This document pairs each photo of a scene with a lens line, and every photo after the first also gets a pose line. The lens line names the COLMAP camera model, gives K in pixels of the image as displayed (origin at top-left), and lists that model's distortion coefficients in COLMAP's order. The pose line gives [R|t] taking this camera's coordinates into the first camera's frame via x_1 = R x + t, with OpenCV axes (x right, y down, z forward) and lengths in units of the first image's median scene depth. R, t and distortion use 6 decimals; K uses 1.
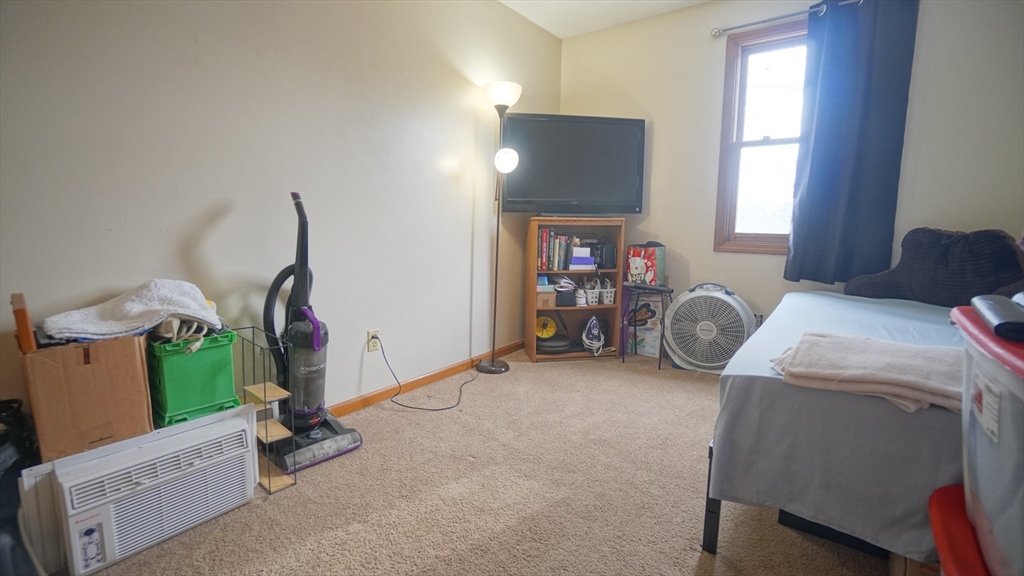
lens RADIAL K [[449.6, 0, 515.8], [0, 449.6, 276.0], [0, 0, 1]] dist [-0.001667, 0.000122]
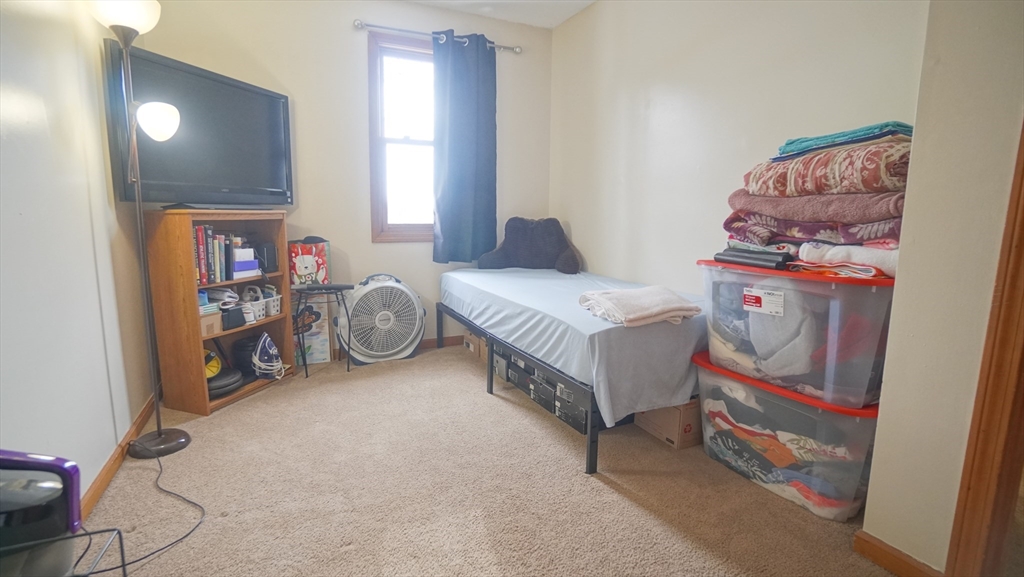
lens RADIAL K [[457.2, 0, 494.1], [0, 457.2, 282.7], [0, 0, 1]] dist [-0.033947, 0.000131]
pose [[0.497156, -0.135281, 0.857050, -0.315189], [0.108316, 0.989720, 0.093391, -0.031736], [-0.860873, 0.046403, 0.506699, 0.240060]]
